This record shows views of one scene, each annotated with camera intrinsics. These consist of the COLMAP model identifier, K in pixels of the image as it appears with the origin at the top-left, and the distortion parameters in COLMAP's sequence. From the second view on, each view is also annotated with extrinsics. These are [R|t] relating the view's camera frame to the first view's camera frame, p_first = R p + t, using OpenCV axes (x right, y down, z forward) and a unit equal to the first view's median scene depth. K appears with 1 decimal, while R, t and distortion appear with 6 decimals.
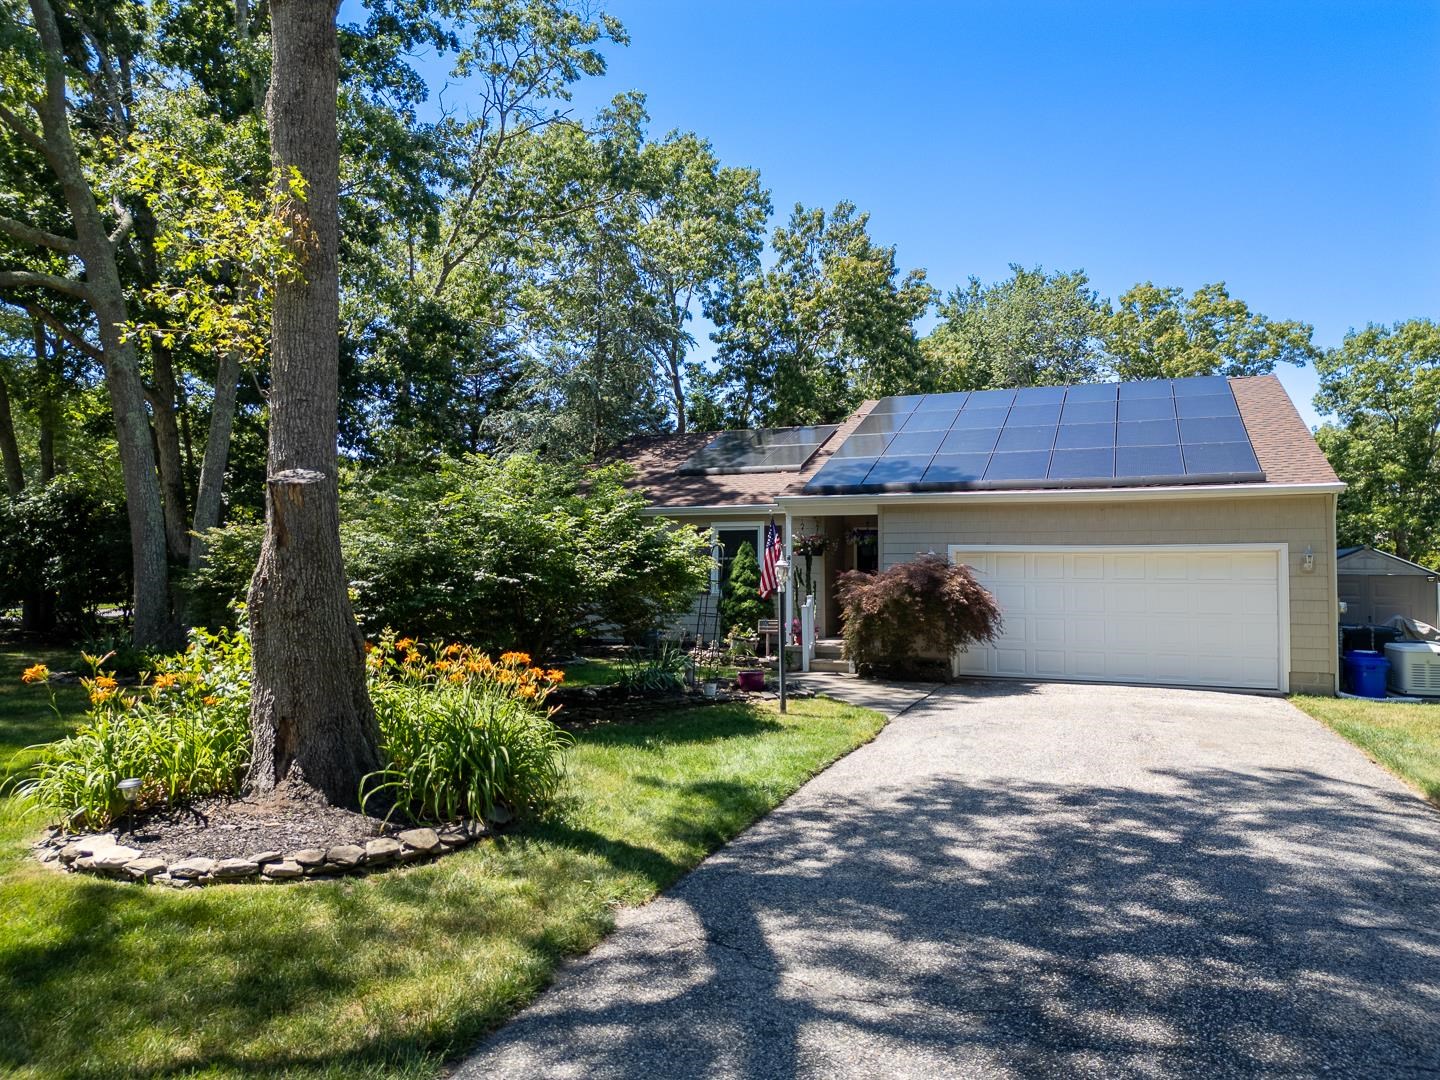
lens RADIAL K [[1006.9, 0, 720.0], [0, 1006.9, 540.0], [0, 0, 1]] dist [0.072387, -0.070263]
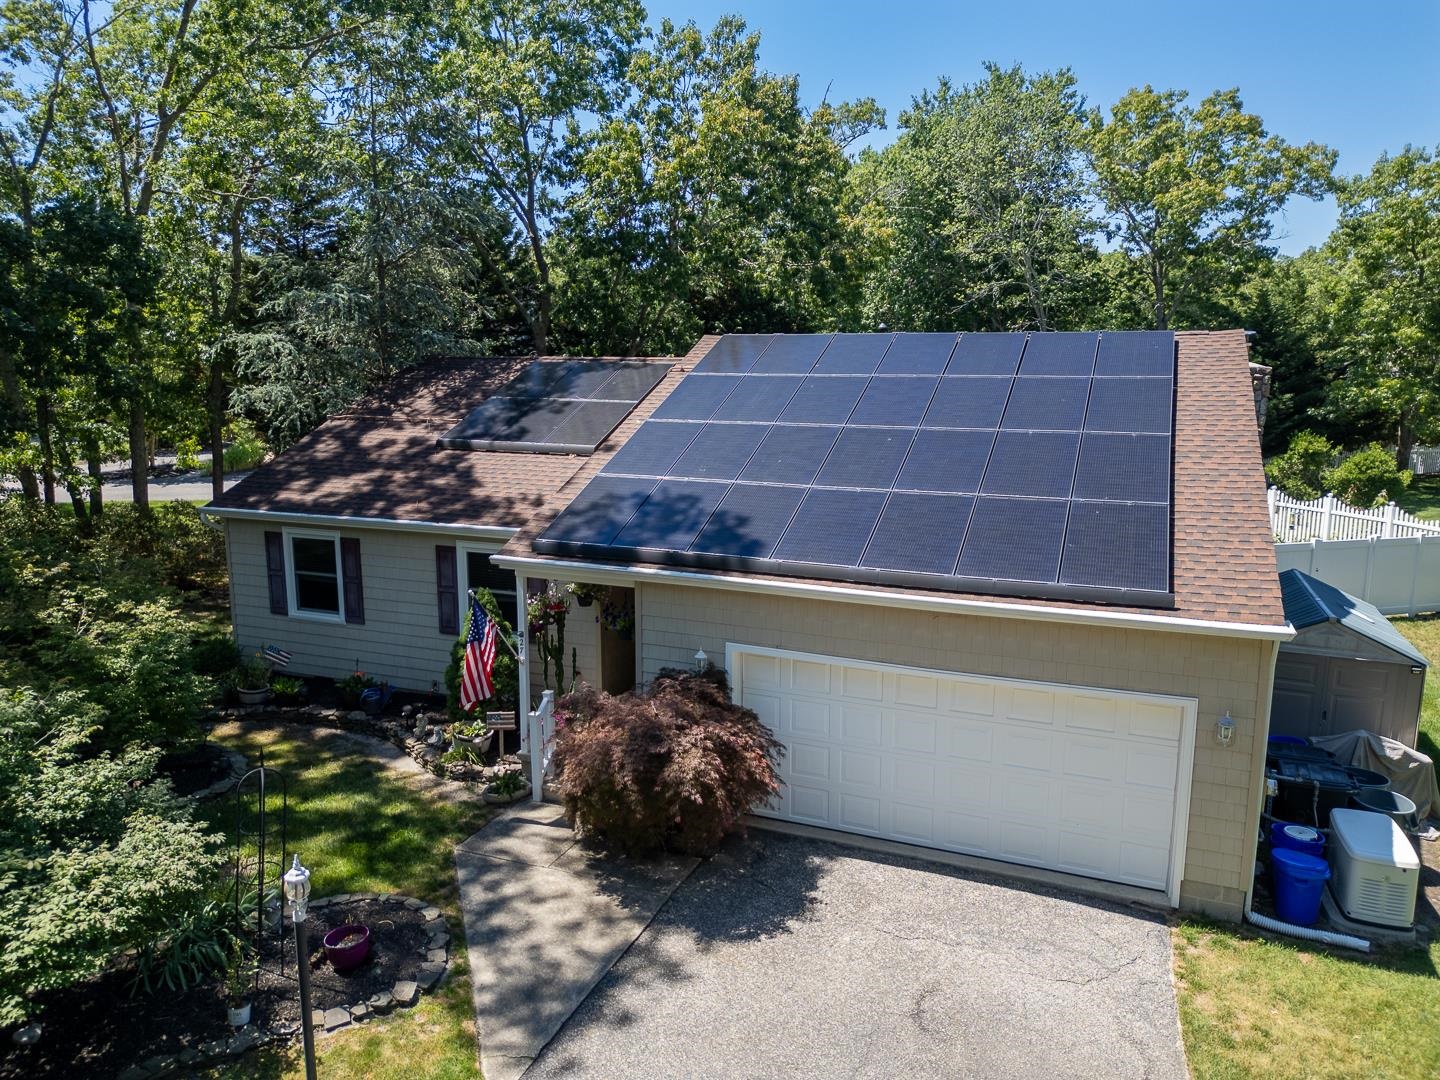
lens RADIAL K [[1006.9, 0, 720.0], [0, 1006.9, 540.0], [0, 0, 1]] dist [0.072387, -0.070263]
pose [[0.999997, -0.000860, -0.002127, 0.118315], [0.001292, 0.977154, 0.212529, -0.111886], [0.001896, -0.212531, 0.977153, 0.180308]]
